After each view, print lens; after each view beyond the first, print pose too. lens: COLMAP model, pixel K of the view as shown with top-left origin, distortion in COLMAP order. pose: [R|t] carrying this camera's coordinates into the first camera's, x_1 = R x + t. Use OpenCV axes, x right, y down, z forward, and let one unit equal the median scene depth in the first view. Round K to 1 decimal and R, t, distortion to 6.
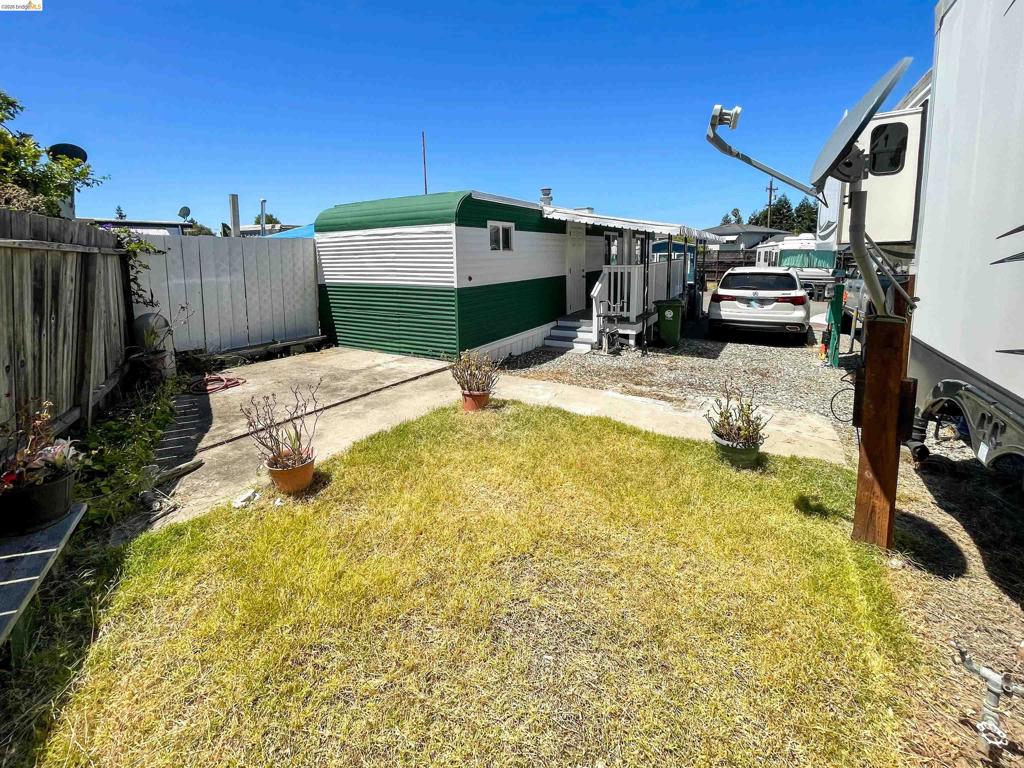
lens RADIAL K [[413.0, 0, 512.4], [0, 413.0, 387.3], [0, 0, 1]] dist [0.000919, 0.000028]
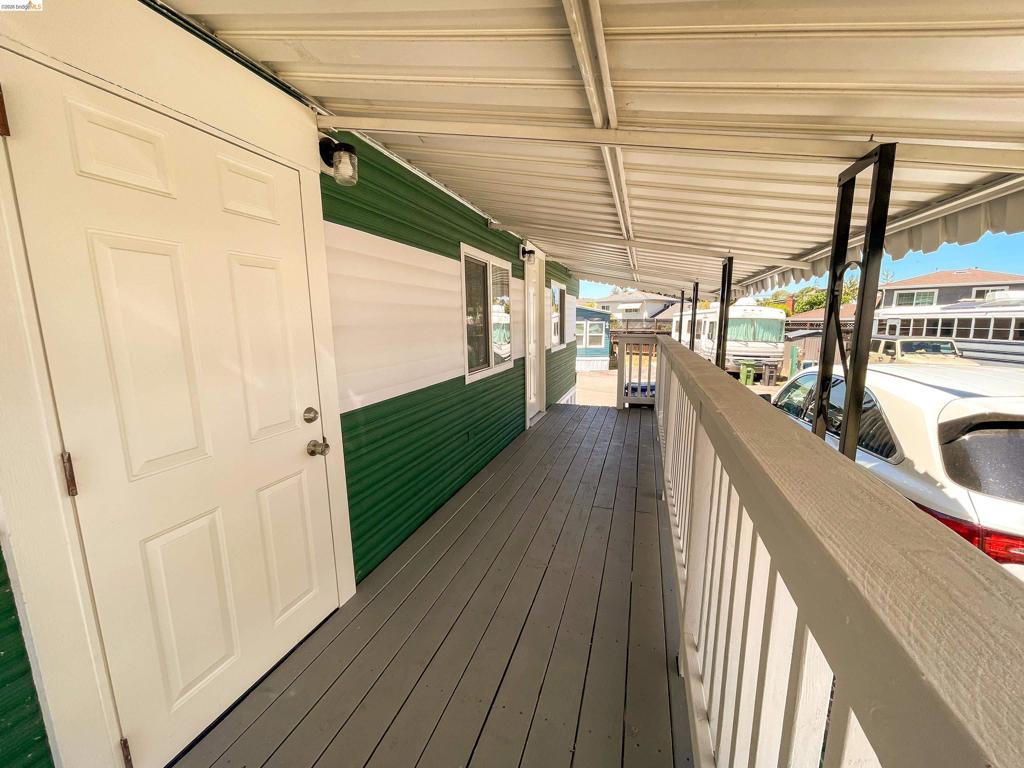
lens RADIAL K [[419.8, 0, 515.9], [0, 419.8, 388.1], [0, 0, 1]] dist [-0.000816, -0.000121]
pose [[0.972154, -0.023057, 0.233205, 0.217187], [0.057807, 0.987990, -0.143296, -0.267208], [-0.227101, 0.152786, 0.961812, 0.824179]]
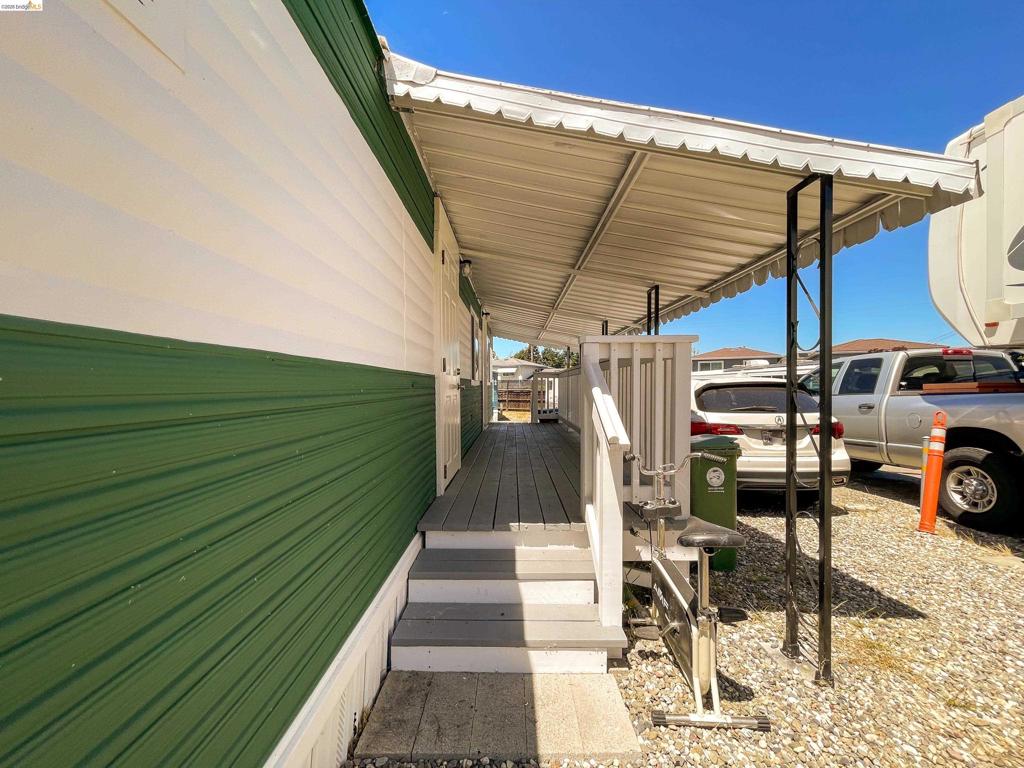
lens RADIAL K [[413.0, 0, 512.4], [0, 413.0, 387.3], [0, 0, 1]] dist [0.000919, 0.000028]
pose [[0.863142, 0.020199, 0.504557, 0.019335], [0.135467, 0.953310, -0.269906, -0.157734], [-0.486451, 0.301318, 0.820105, 0.669077]]
